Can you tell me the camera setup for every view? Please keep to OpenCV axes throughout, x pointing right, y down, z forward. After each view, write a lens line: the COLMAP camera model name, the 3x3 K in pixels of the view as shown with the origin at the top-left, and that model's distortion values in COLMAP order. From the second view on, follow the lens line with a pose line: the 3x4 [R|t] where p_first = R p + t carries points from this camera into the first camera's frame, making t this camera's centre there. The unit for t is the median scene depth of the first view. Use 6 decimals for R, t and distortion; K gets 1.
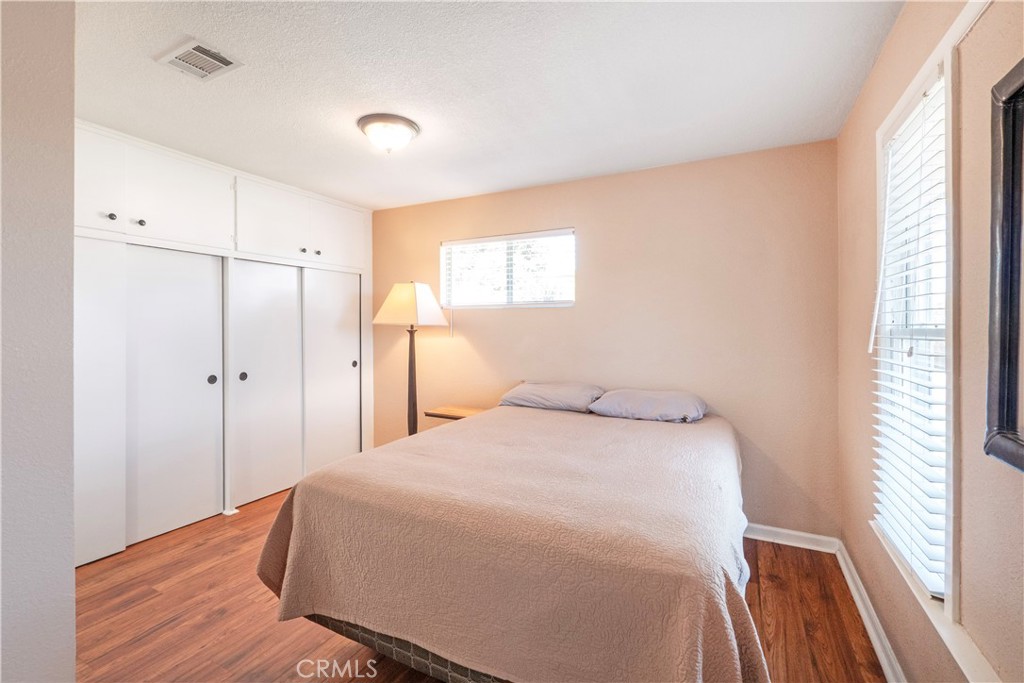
lens RADIAL K [[430.3, 0, 511.8], [0, 430.3, 332.3], [0, 0, 1]] dist [-0.003871, 0.001110]
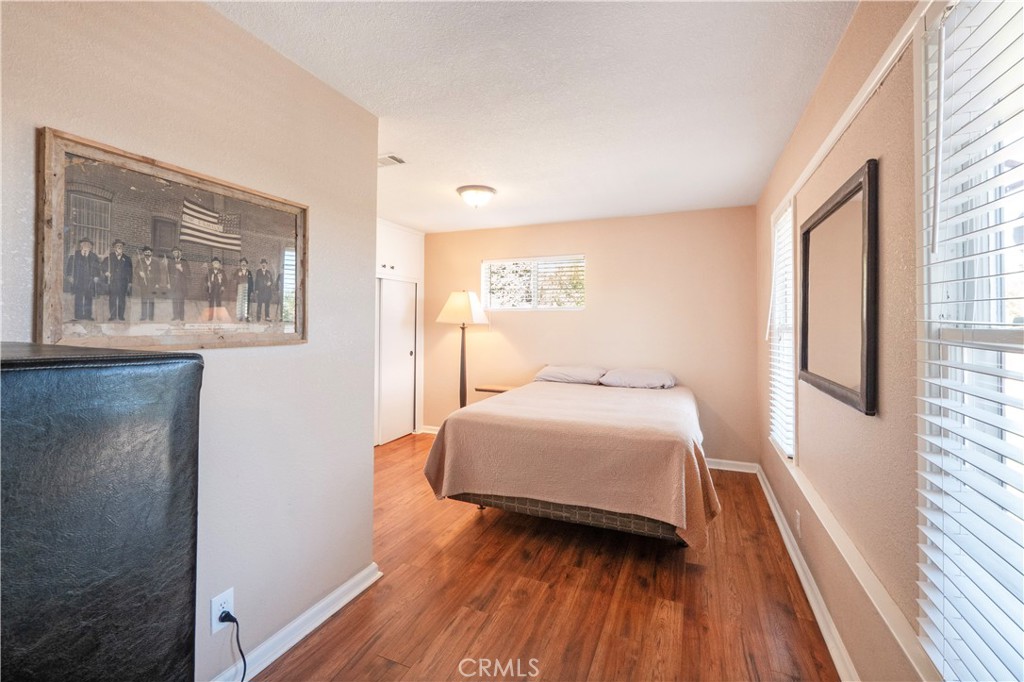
lens RADIAL K [[430.3, 0, 529.5], [0, 430.3, 325.6], [0, 0, 1]] dist [-0.003871, 0.001110]
pose [[0.992397, 0.004301, 0.123001, -0.247739], [-0.002964, 0.999935, -0.011049, 0.005996], [-0.123040, 0.010601, 0.992345, -0.439509]]
